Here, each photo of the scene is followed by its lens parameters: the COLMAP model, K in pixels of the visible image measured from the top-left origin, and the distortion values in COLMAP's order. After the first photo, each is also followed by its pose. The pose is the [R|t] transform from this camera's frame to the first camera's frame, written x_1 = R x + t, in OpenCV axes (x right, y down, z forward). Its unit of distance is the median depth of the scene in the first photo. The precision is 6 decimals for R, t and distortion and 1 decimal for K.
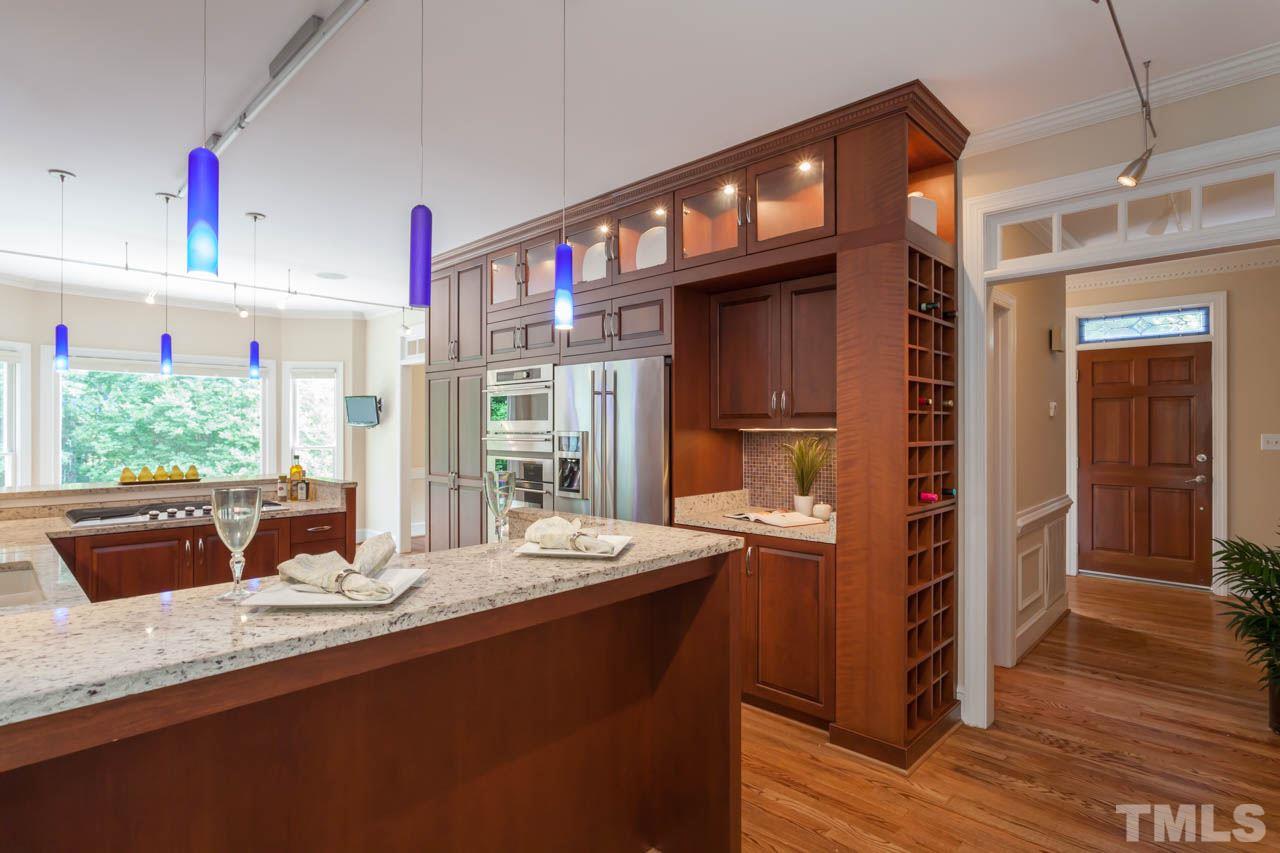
lens RADIAL K [[618.7, 0, 642.7], [0, 618.7, 424.7], [0, 0, 1]] dist [0.000041, 0.000675]
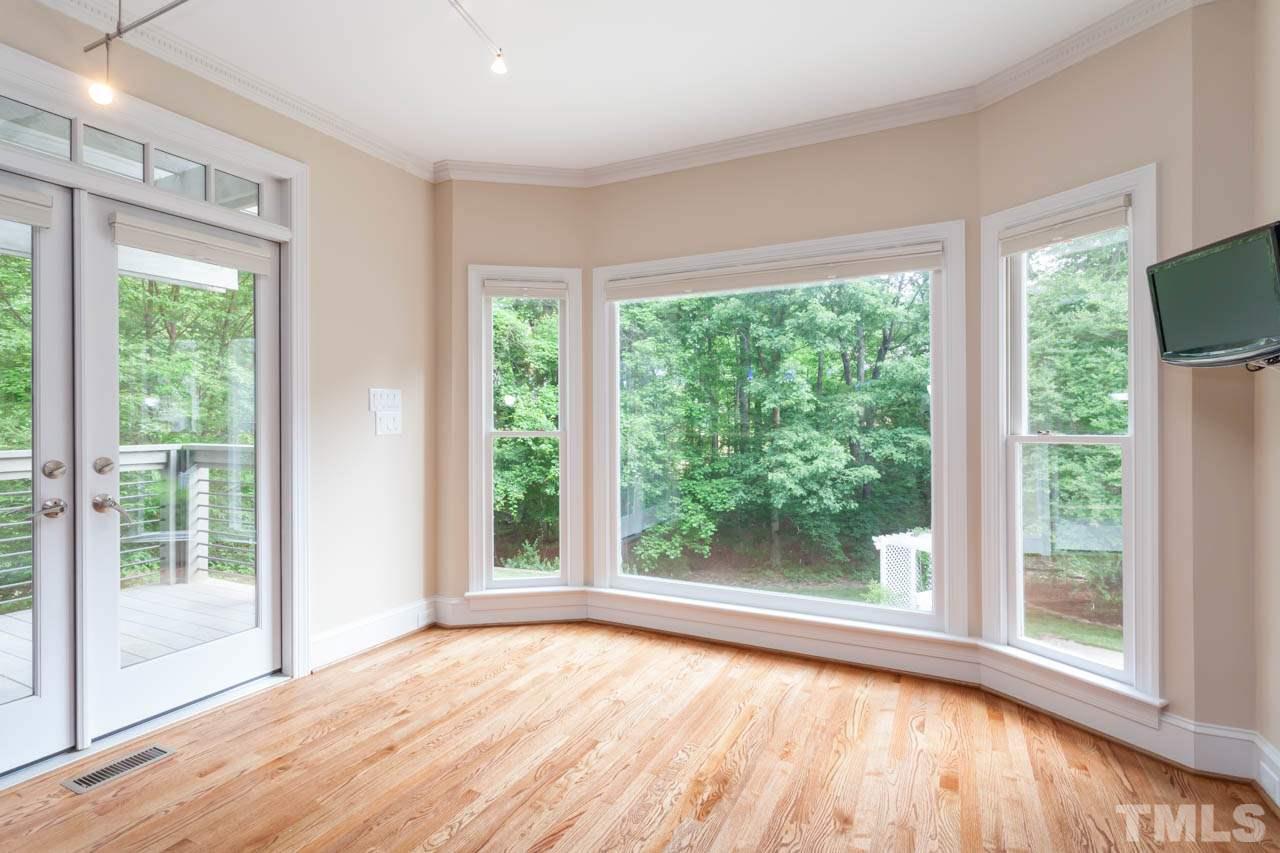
lens RADIAL K [[641.0, 0, 600.8], [0, 641.0, 418.1], [0, 0, 1]] dist [0.002277, 0.000711]
pose [[0.272805, -0.001960, -0.962067, -0.396507], [0.007297, 0.999973, 0.000032, 0.036706], [0.962042, -0.007029, 0.272812, 1.022306]]
